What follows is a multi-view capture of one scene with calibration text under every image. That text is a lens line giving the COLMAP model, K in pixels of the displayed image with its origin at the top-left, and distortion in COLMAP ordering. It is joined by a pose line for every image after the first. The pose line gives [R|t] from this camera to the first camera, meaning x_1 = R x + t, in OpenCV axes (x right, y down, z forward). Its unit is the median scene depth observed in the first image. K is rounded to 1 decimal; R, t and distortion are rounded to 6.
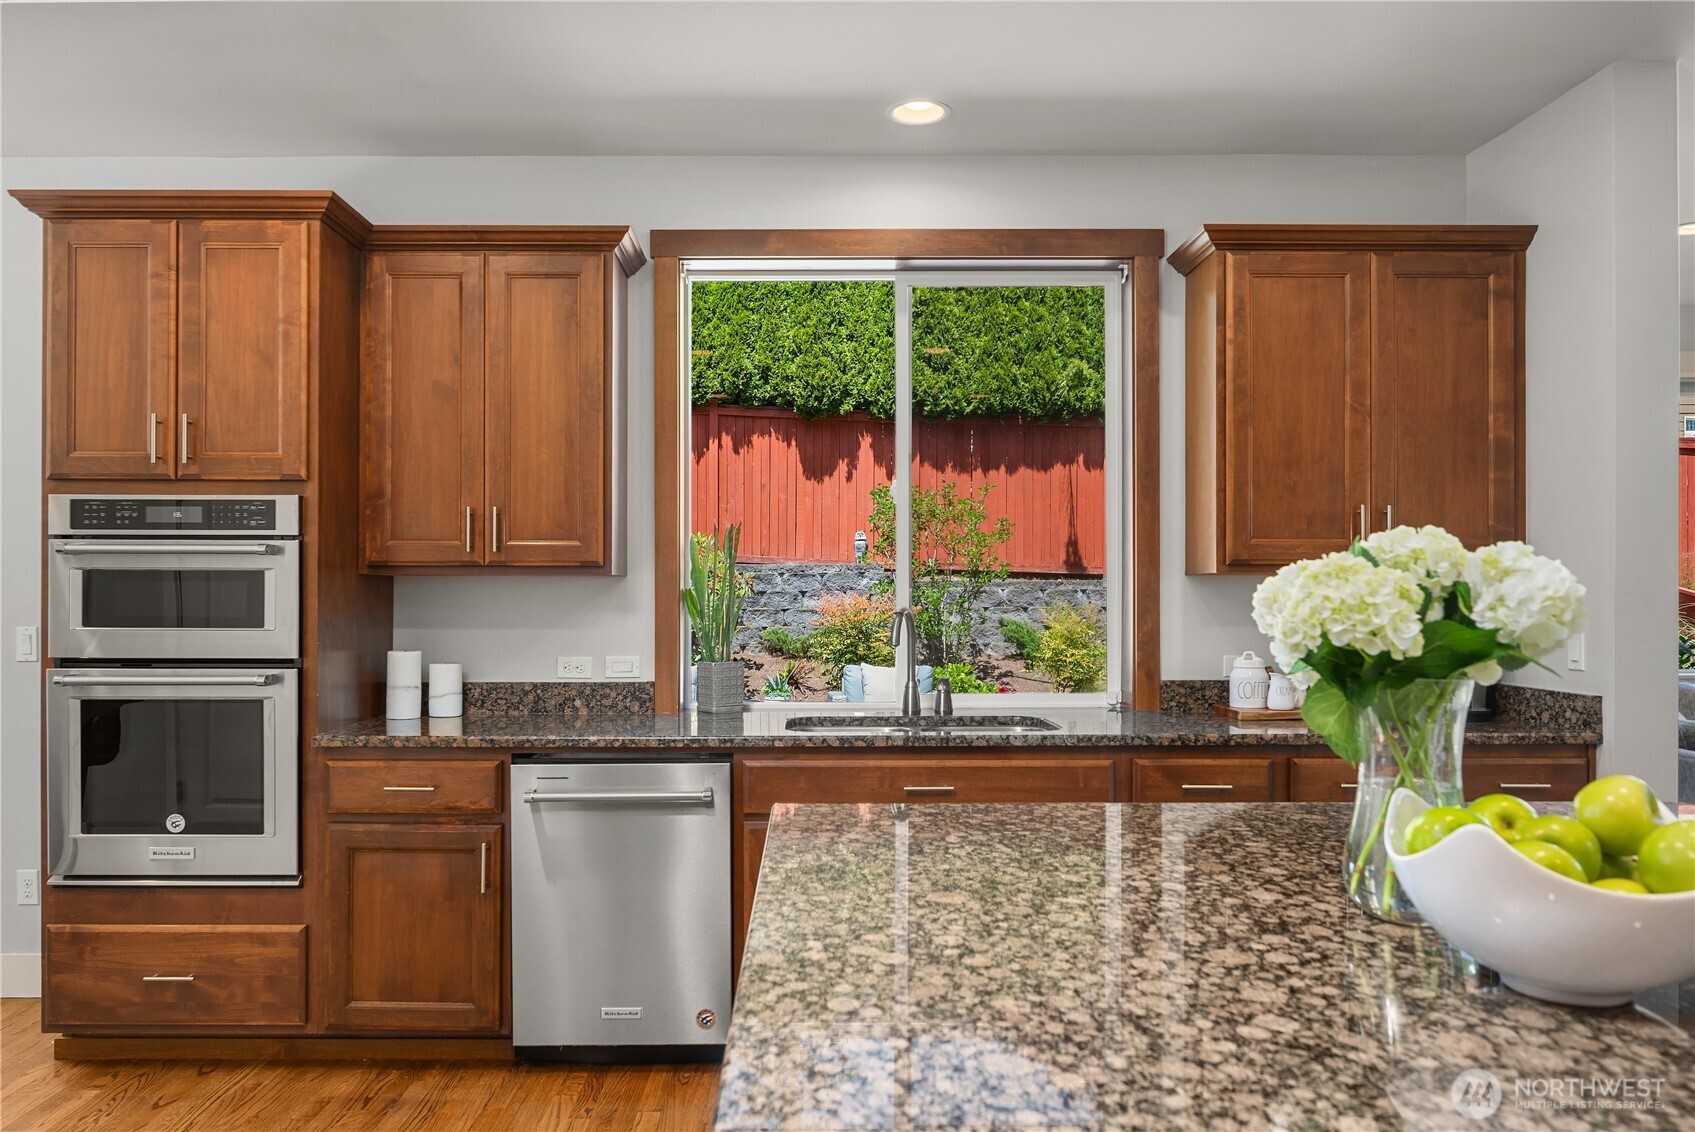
lens RADIAL K [[1232.7, 0, 839.8], [0, 1232.7, 581.3], [0, 0, 1]] dist [-0.011002, 0.003039]
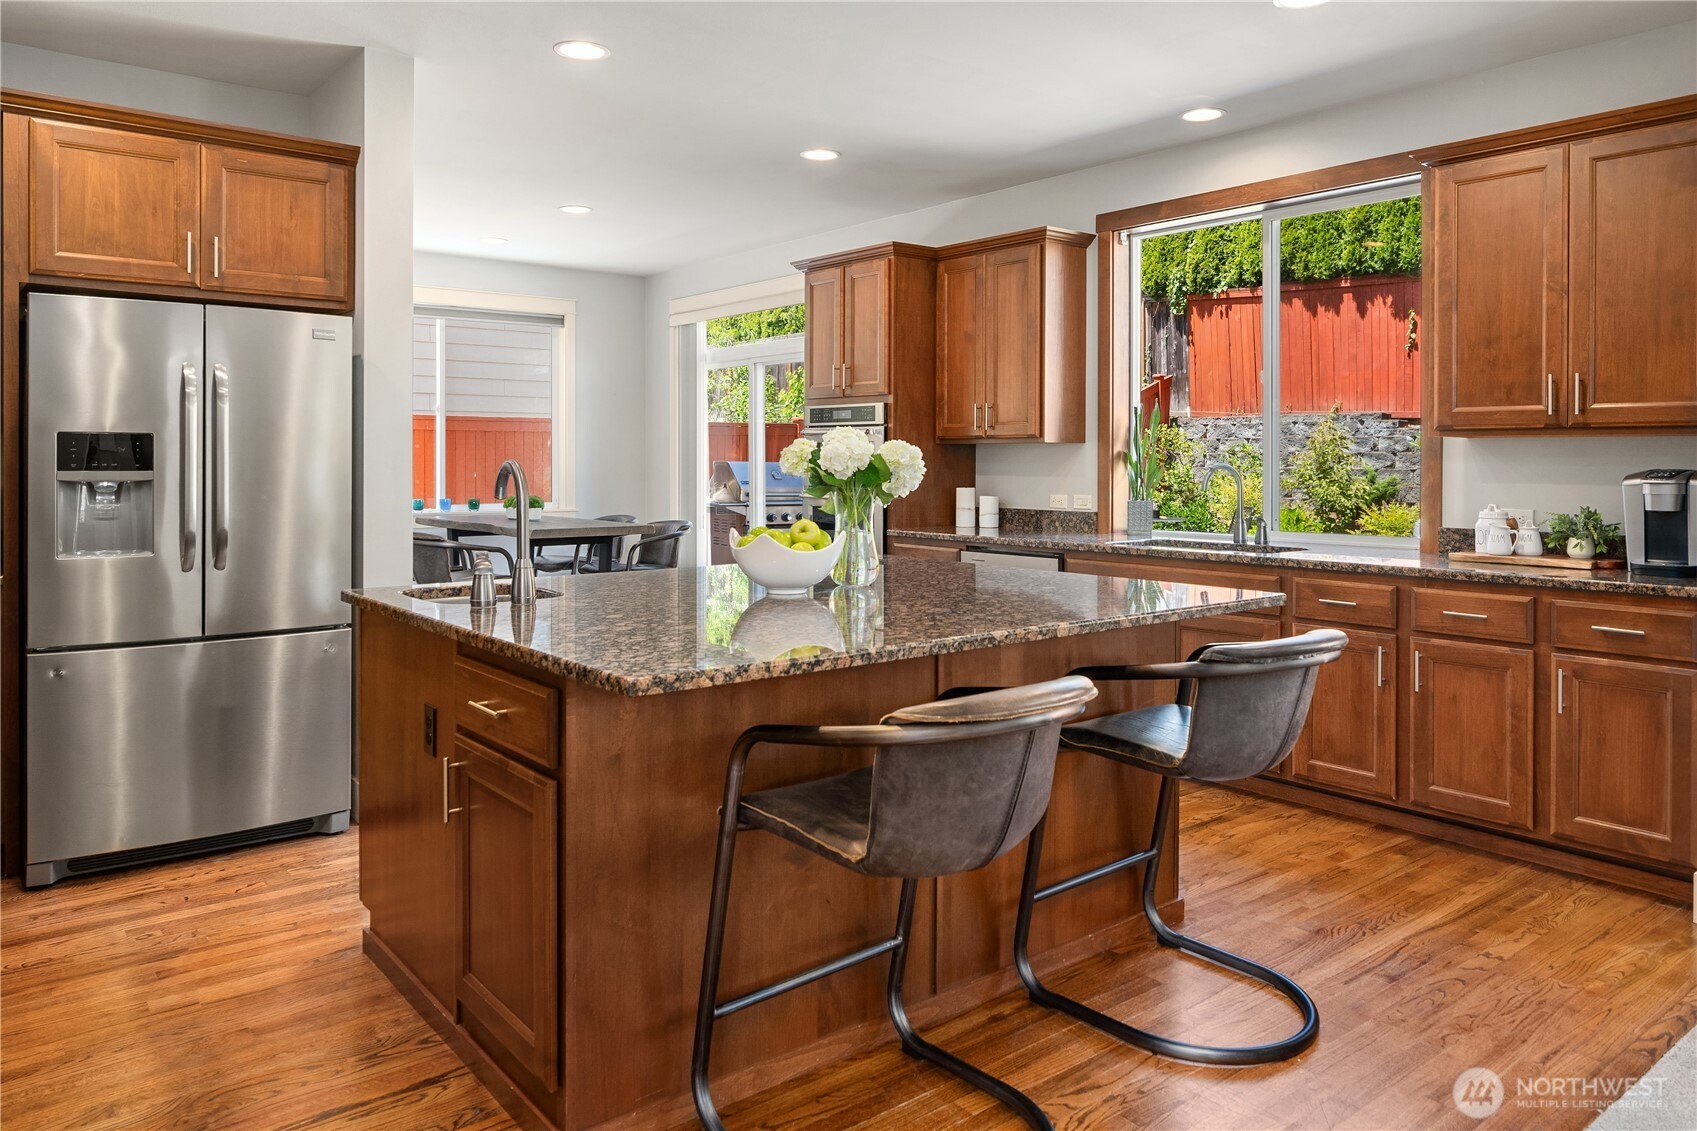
lens RADIAL K [[1153.0, 0, 822.1], [0, 1153.0, 457.2], [0, 0, 1]] dist [-0.009731, 0.002520]
pose [[0.617761, 0.001201, -0.786365, 0.820444], [0.007975, 0.999938, 0.007793, -0.000259], [0.786325, -0.011085, 0.617713, -0.161664]]
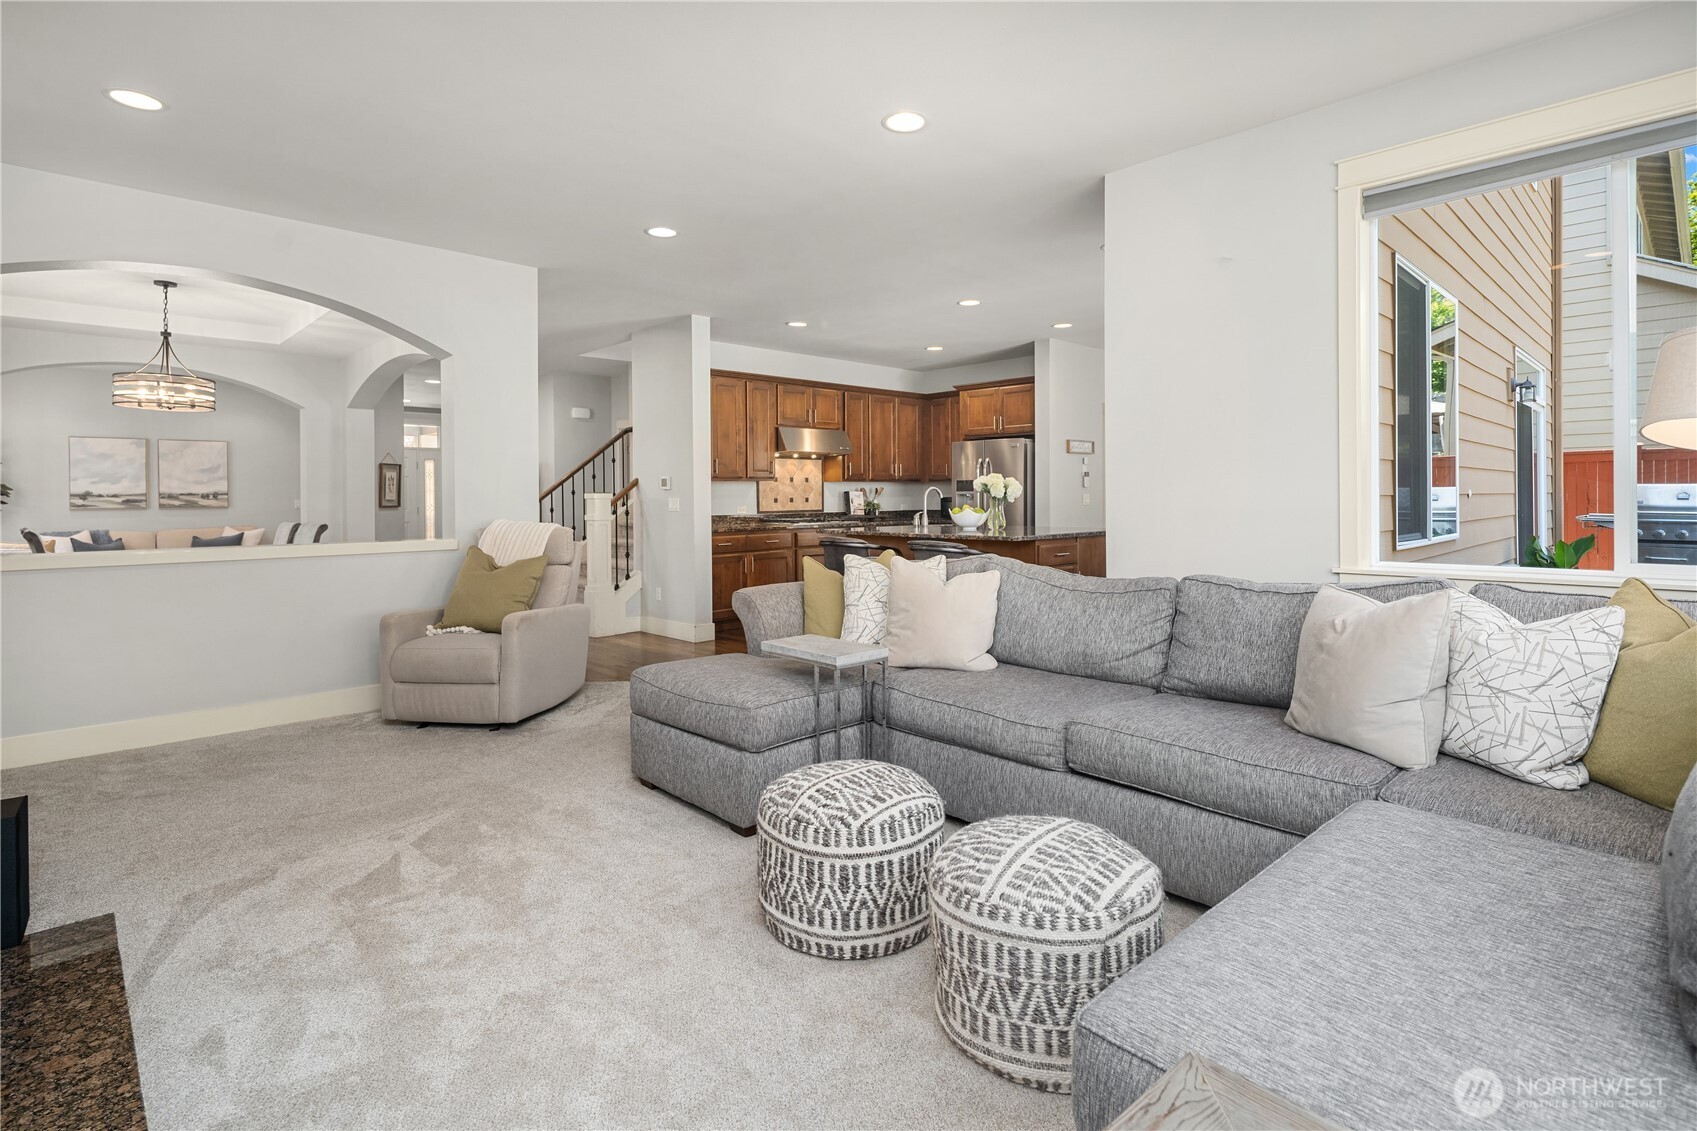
lens RADIAL K [[835.1, 0, 861.2], [0, 835.1, 501.0], [0, 0, 1]] dist [0.008307, -0.005619]
pose [[-0.712126, 0.009520, -0.701987, 1.593652], [0.017346, 0.999841, -0.004036, 0.045757], [0.701838, -0.015051, -0.712178, 1.451239]]
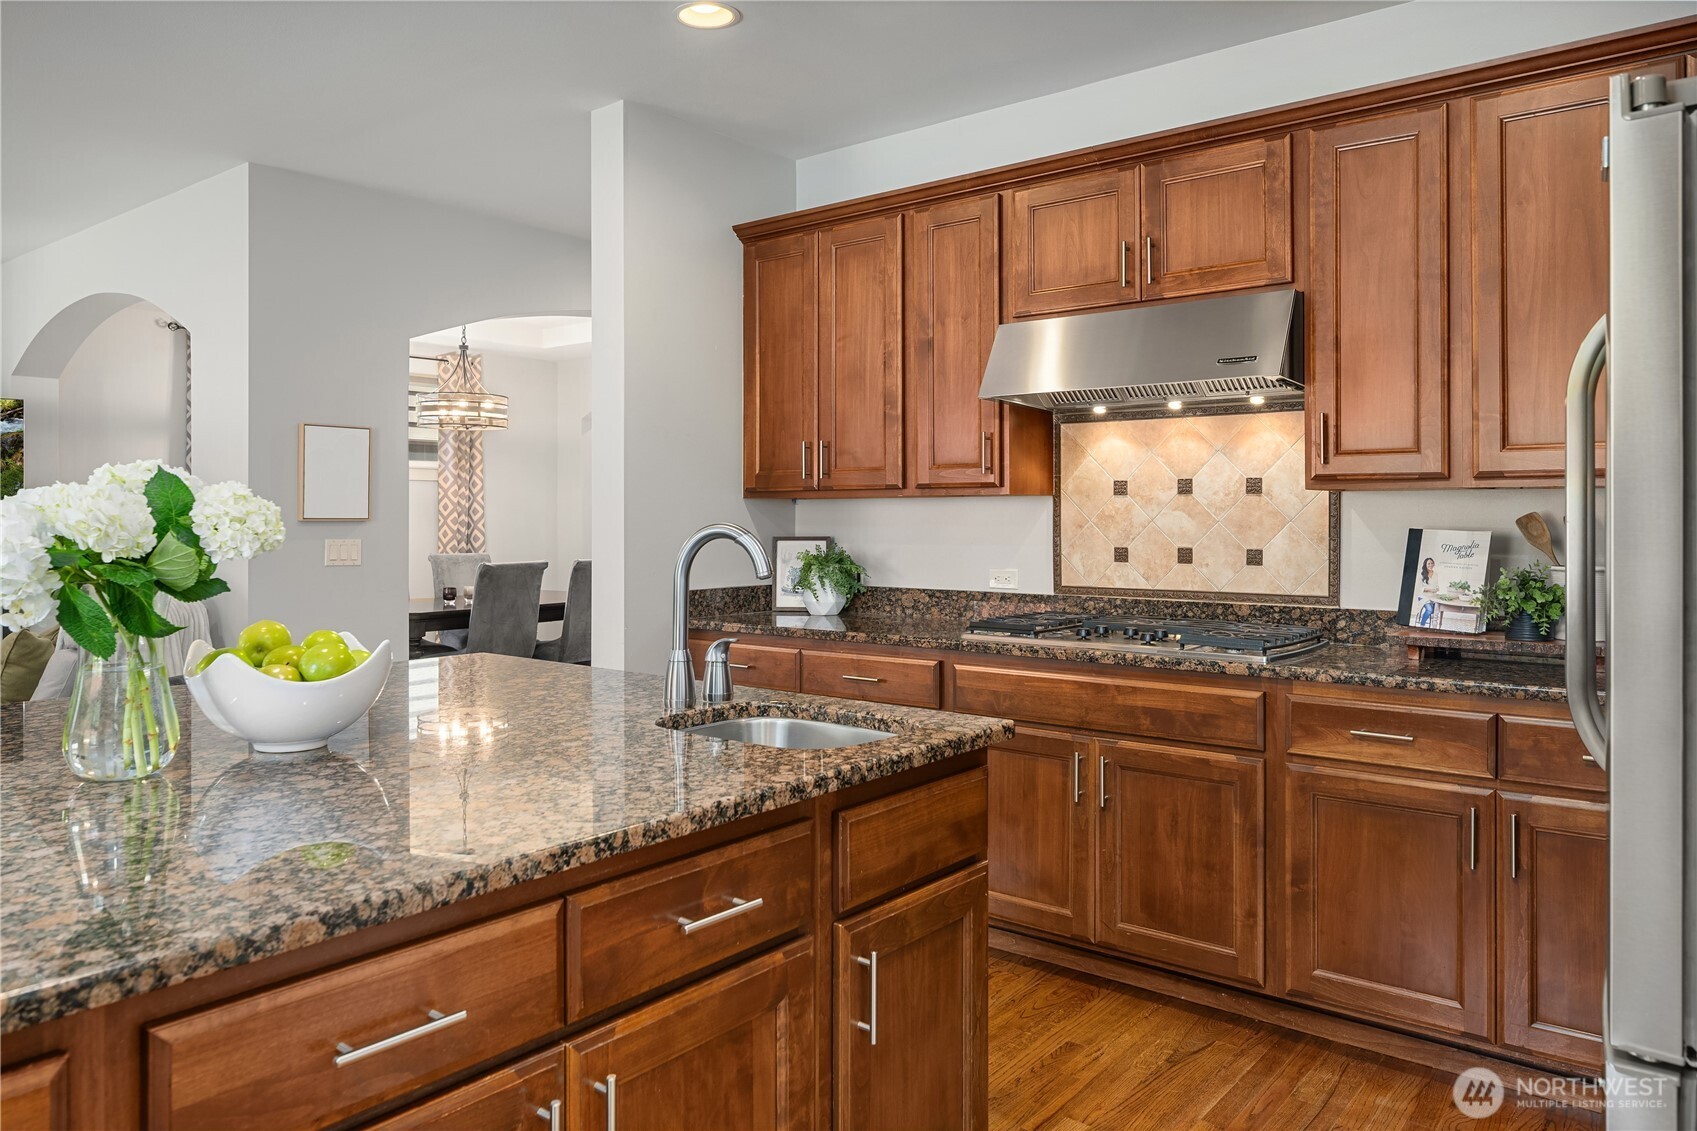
lens RADIAL K [[1153.0, 0, 826.8], [0, 1153.0, 513.8], [0, 0, 1]] dist [-0.009731, 0.002520]
pose [[-0.775600, 0.002417, 0.631220, -0.328959], [-0.006839, 0.999902, -0.012232, 0.008567], [-0.631188, -0.013804, -0.775507, 0.562539]]
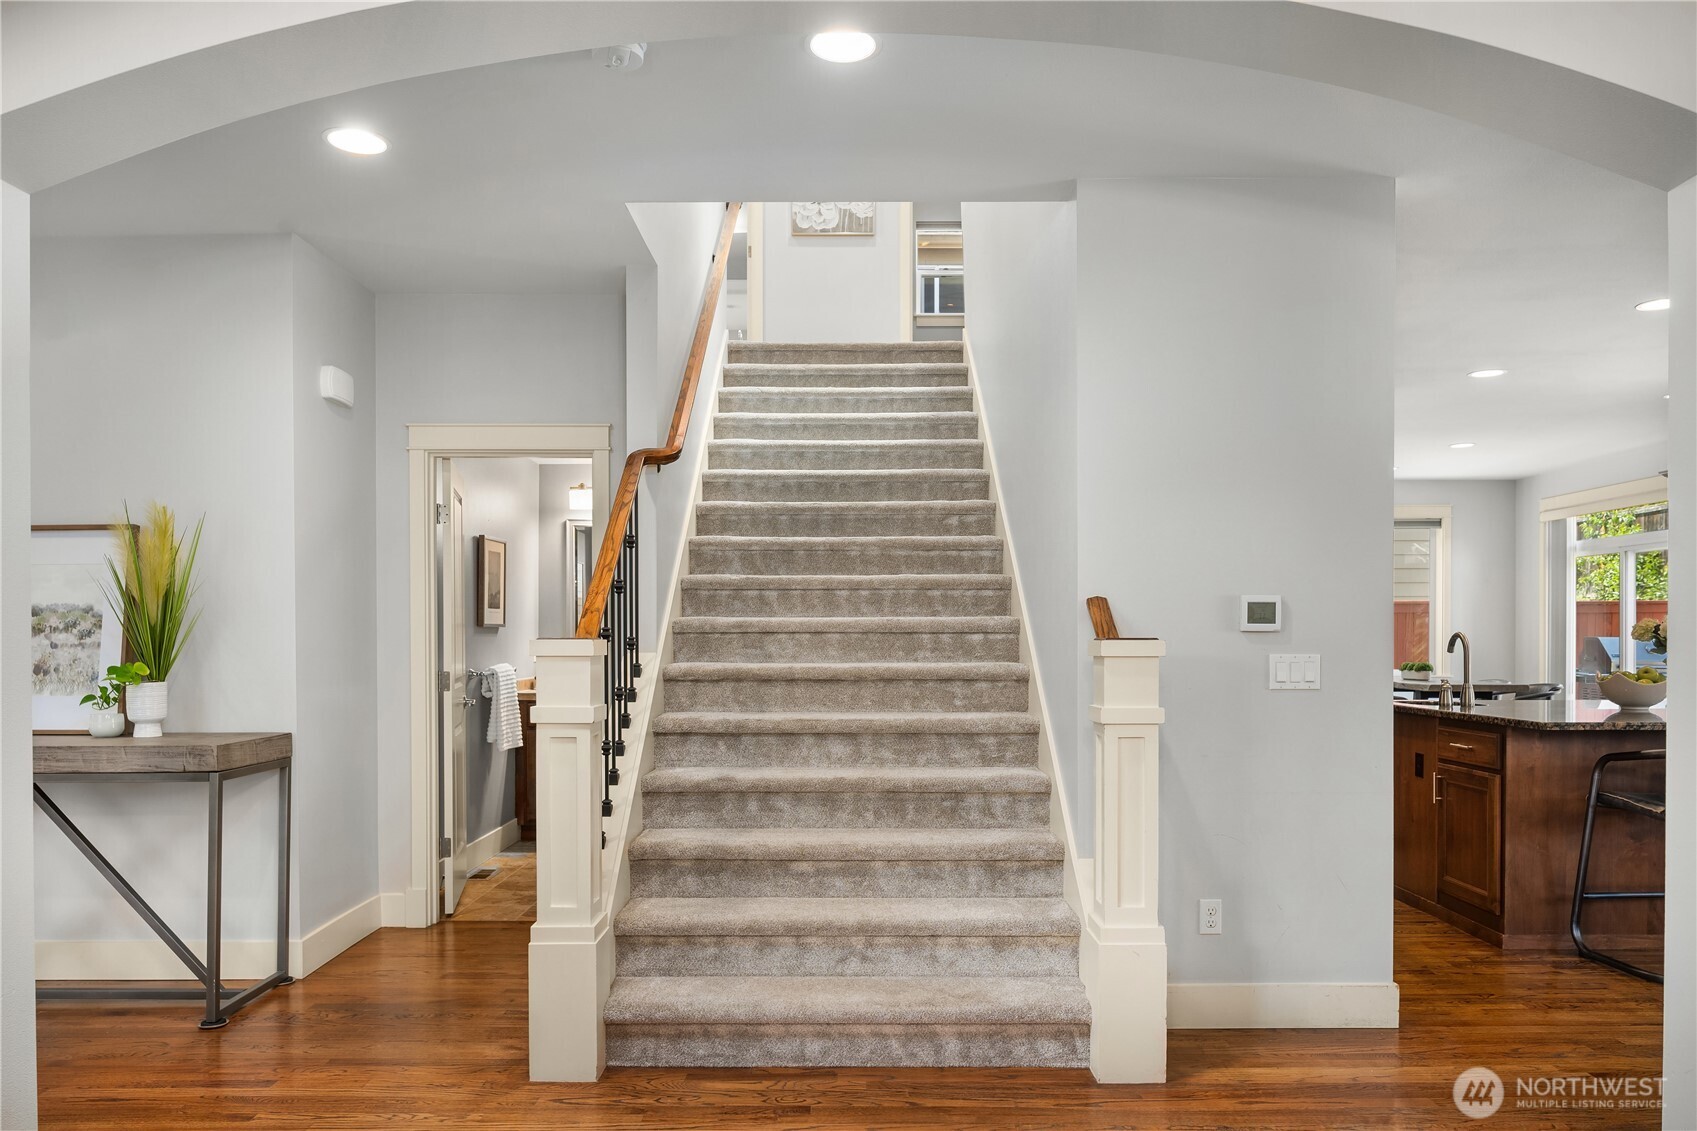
lens RADIAL K [[1153.0, 0, 846.5], [0, 1153.0, 647.9], [0, 0, 1]] dist [-0.009731, 0.002520]
pose [[0.003492, 0.010458, -0.999939, 1.546083], [0.012089, 0.999872, 0.010499, 0.001834], [0.999921, -0.012125, 0.003365, -0.633527]]
